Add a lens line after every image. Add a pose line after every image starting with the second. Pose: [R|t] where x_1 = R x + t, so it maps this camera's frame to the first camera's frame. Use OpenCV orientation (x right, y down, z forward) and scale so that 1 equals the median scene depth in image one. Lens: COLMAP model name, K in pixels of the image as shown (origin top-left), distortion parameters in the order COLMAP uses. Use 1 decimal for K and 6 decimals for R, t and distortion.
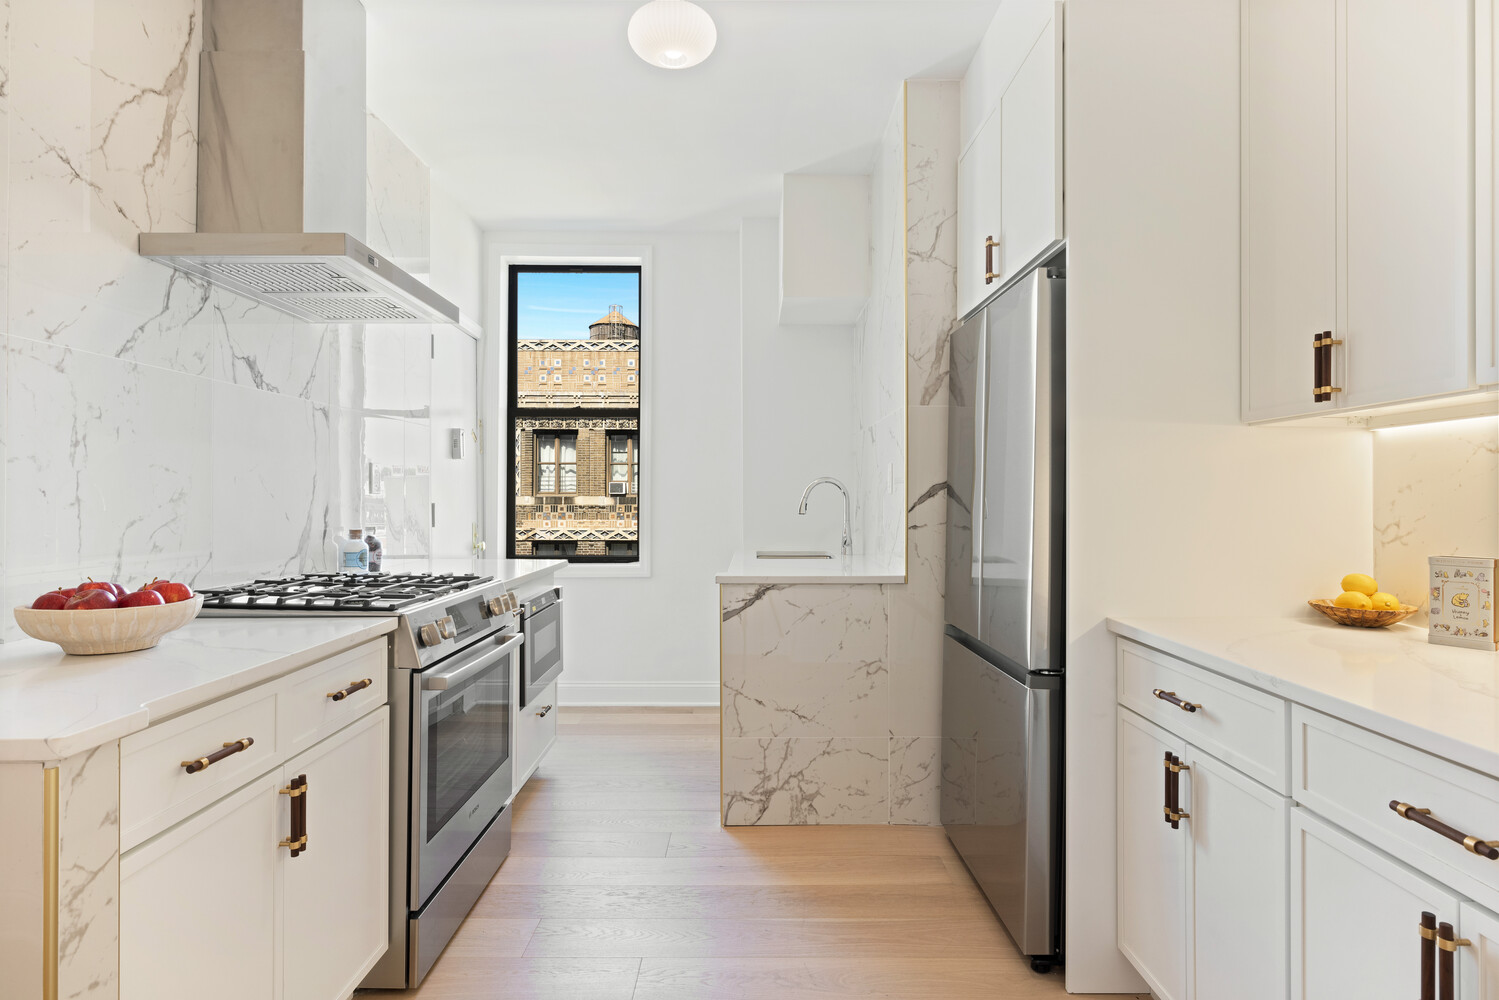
lens RADIAL K [[787.2, 0, 754.9], [0, 787.2, 493.8], [0, 0, 1]] dist [0.000487, 0.000107]
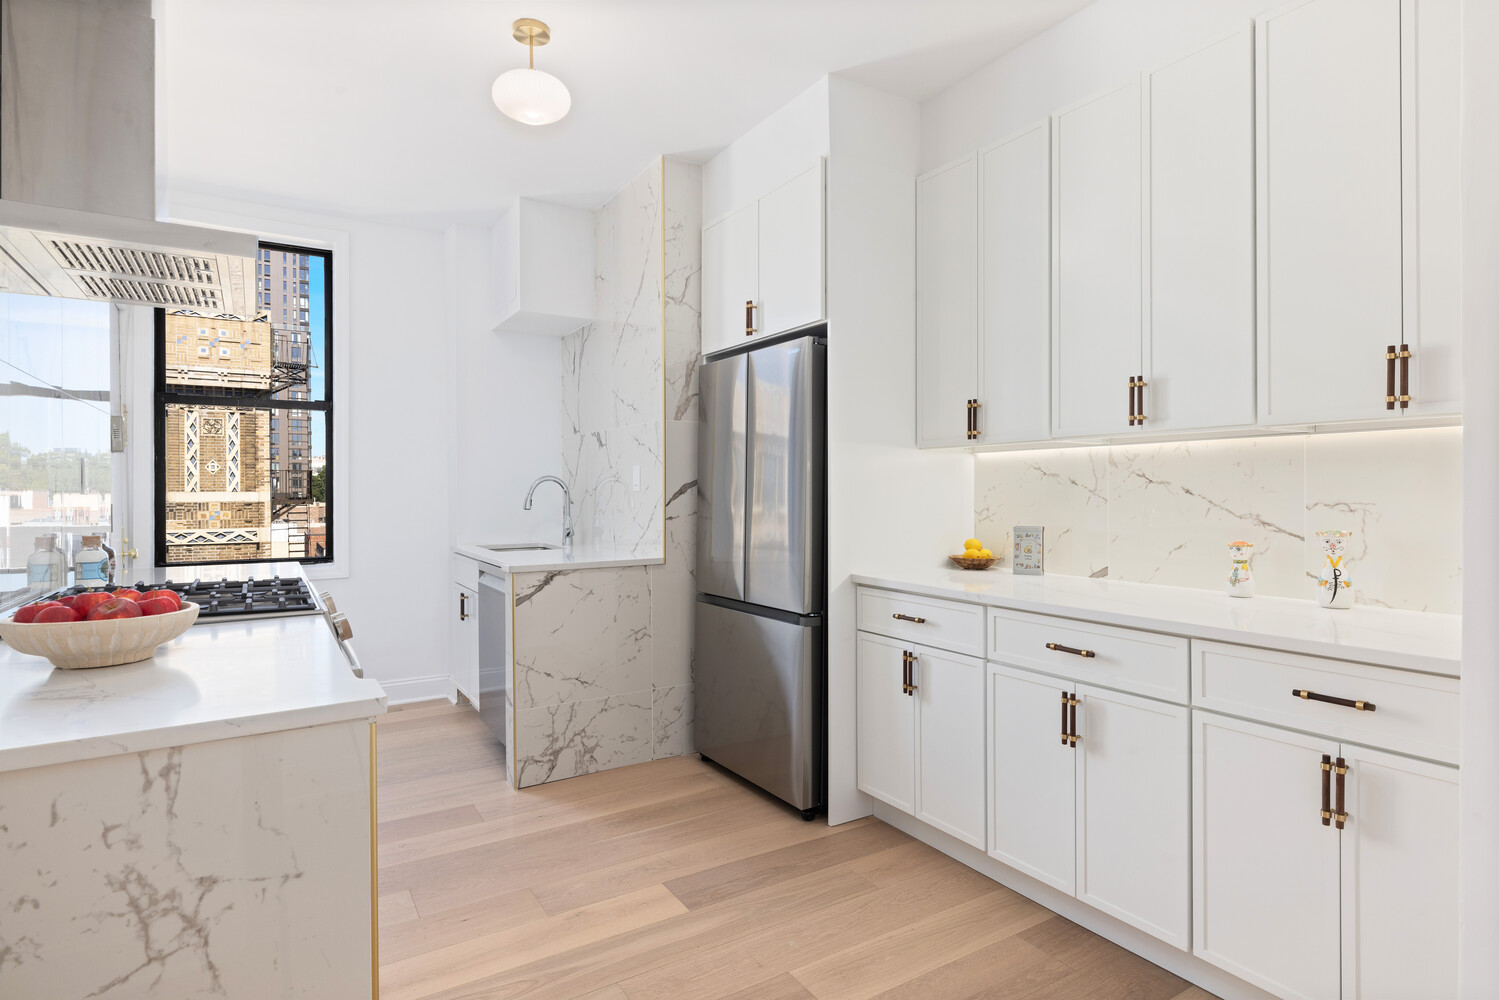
lens RADIAL K [[787.2, 0, 758.0], [0, 787.2, 494.0], [0, 0, 1]] dist [0.000487, 0.000107]
pose [[0.842706, -0.005021, 0.538350, -0.363756], [0.000062, 0.999957, 0.009230, -0.007368], [-0.538374, -0.007745, 0.842671, -0.125892]]
